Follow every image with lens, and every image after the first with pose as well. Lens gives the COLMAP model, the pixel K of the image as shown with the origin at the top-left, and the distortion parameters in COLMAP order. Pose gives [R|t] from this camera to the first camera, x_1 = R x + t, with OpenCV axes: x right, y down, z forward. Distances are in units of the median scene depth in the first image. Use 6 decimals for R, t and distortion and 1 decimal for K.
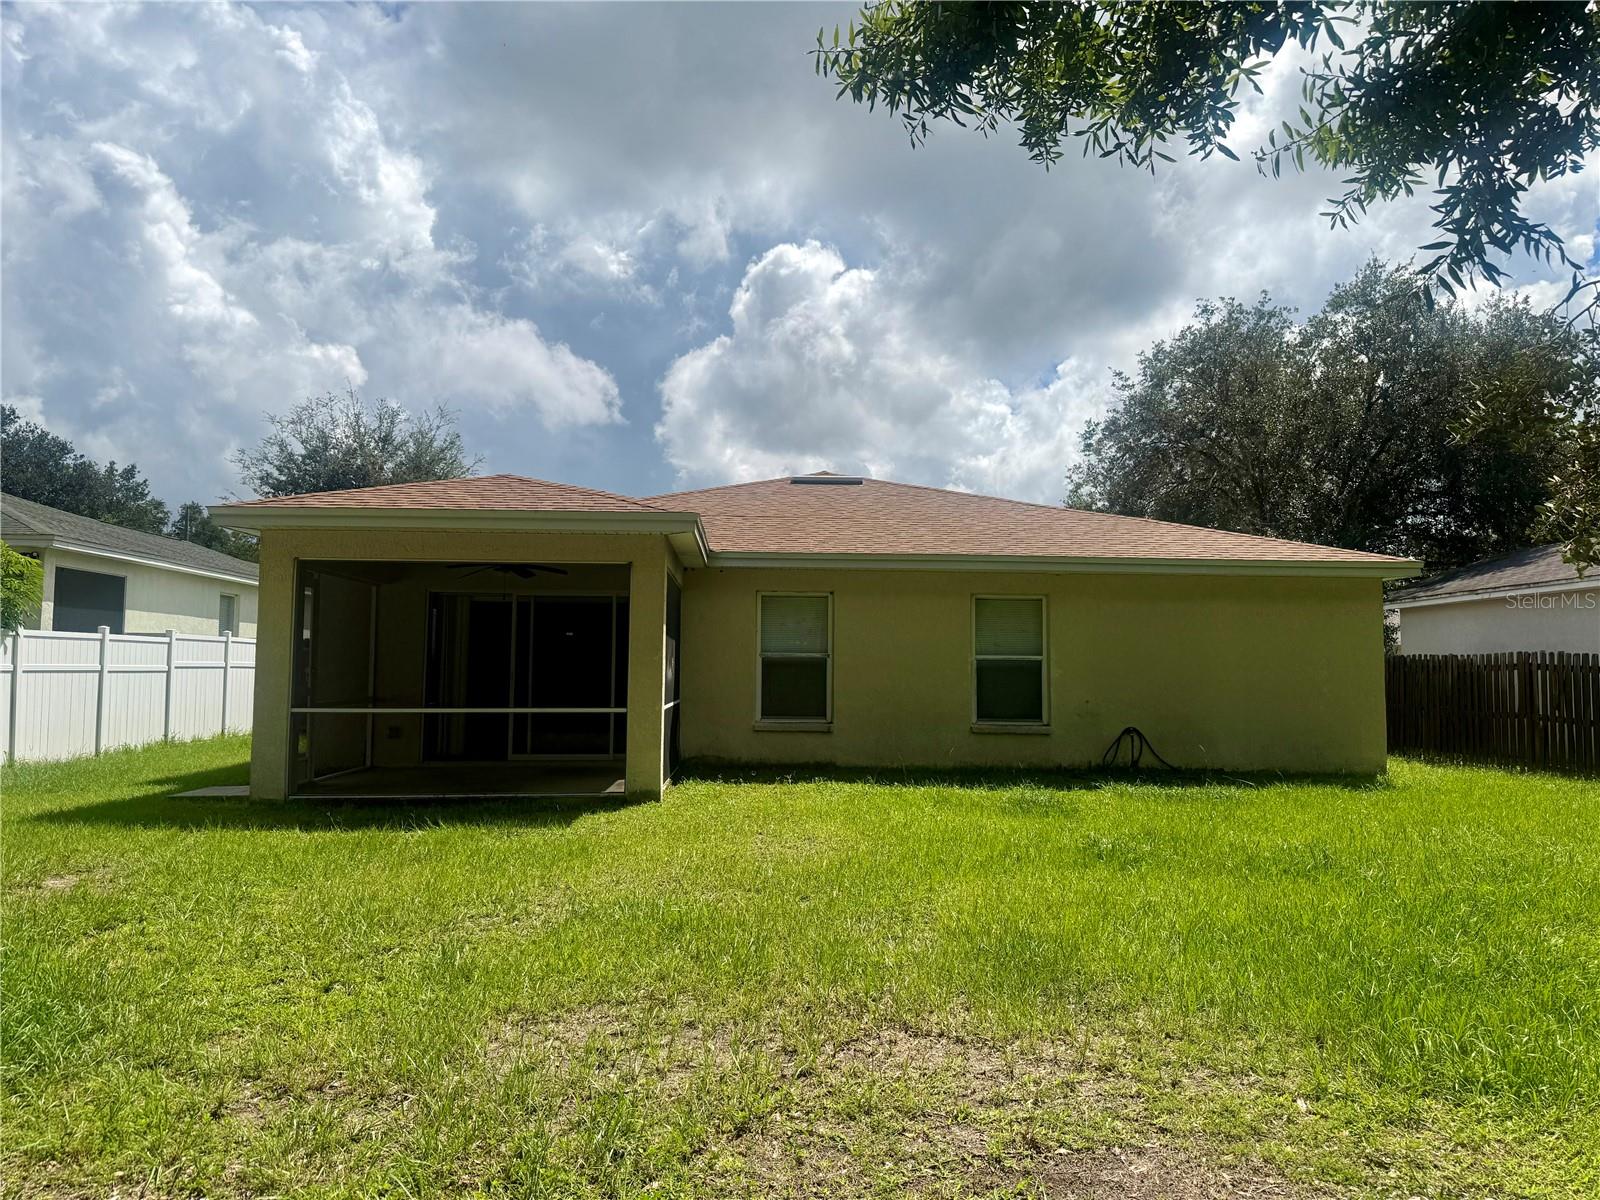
lens RADIAL K [[1133.7, 0, 800.0], [0, 1133.7, 600.0], [0, 0, 1]] dist [0.165955, -0.162163]
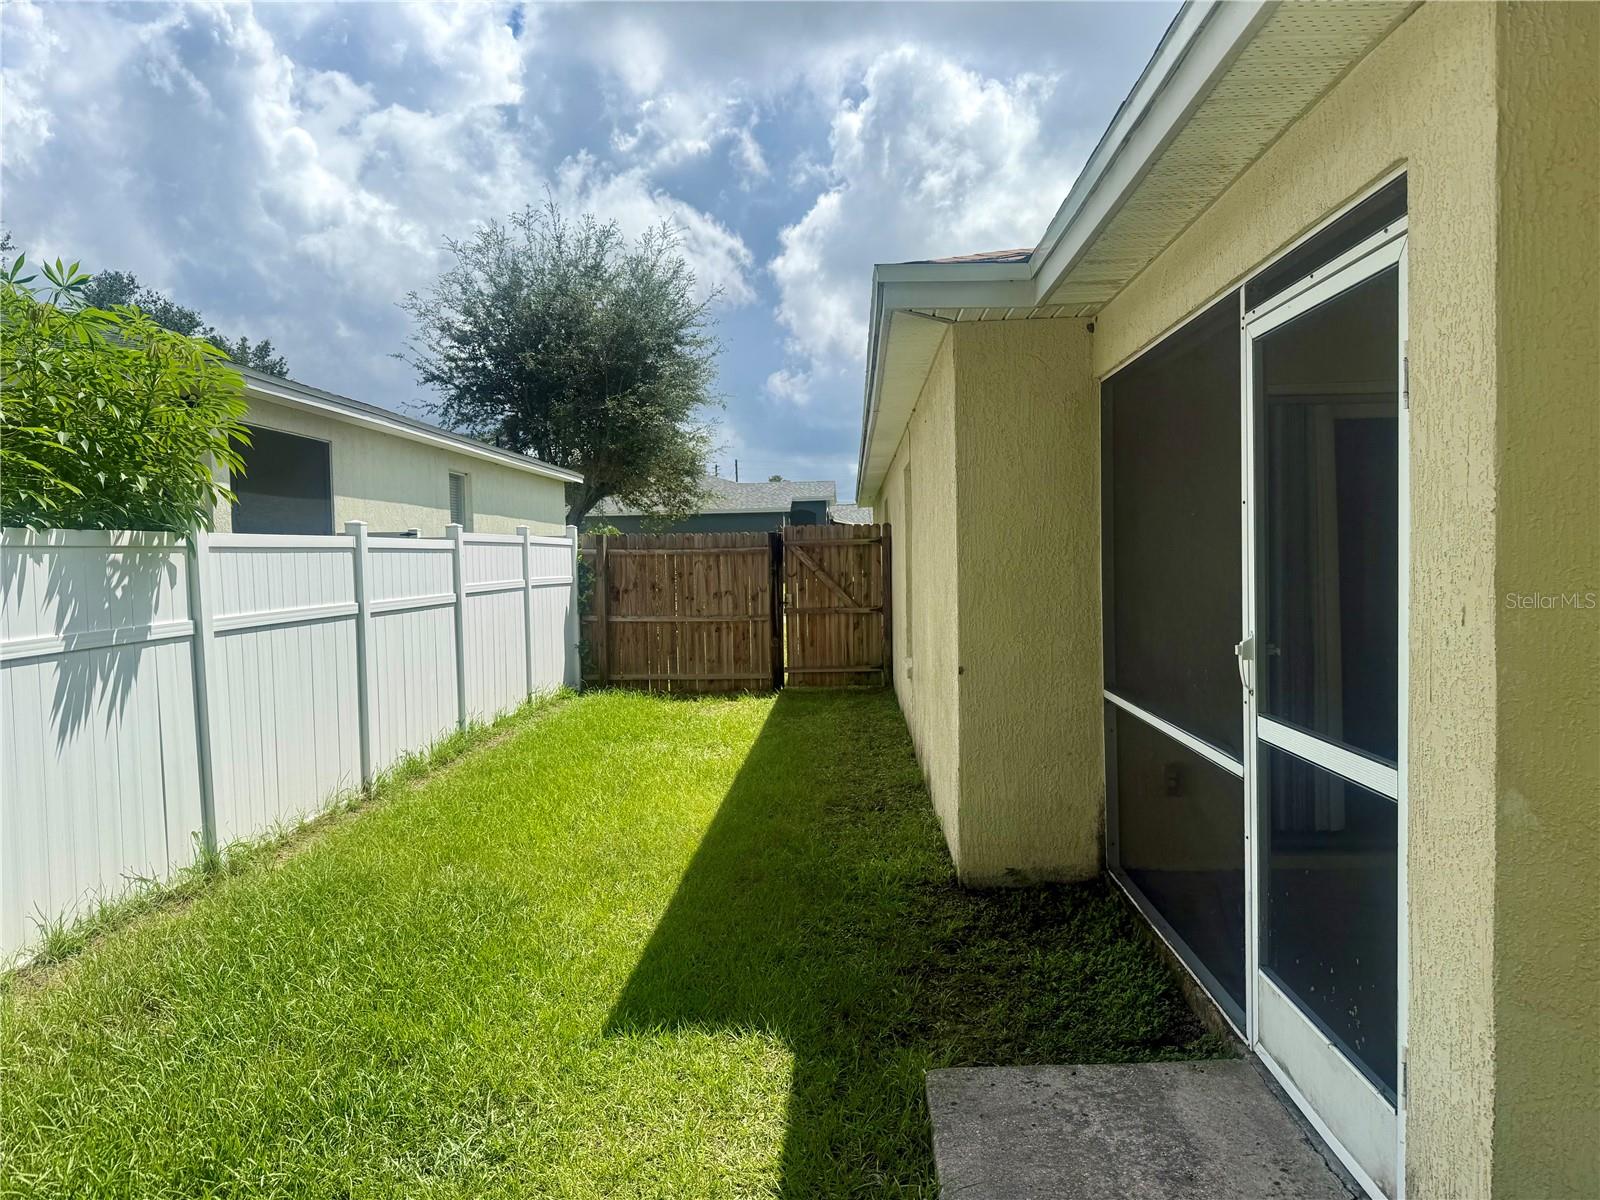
lens RADIAL K [[1133.7, 0, 800.0], [0, 1133.7, 600.0], [0, 0, 1]] dist [0.165955, -0.162163]
pose [[0.995909, -0.026396, -0.086417, -0.229202], [0.035182, 0.994184, 0.101785, 0.007798], [0.083228, -0.104409, 0.991046, 0.335449]]
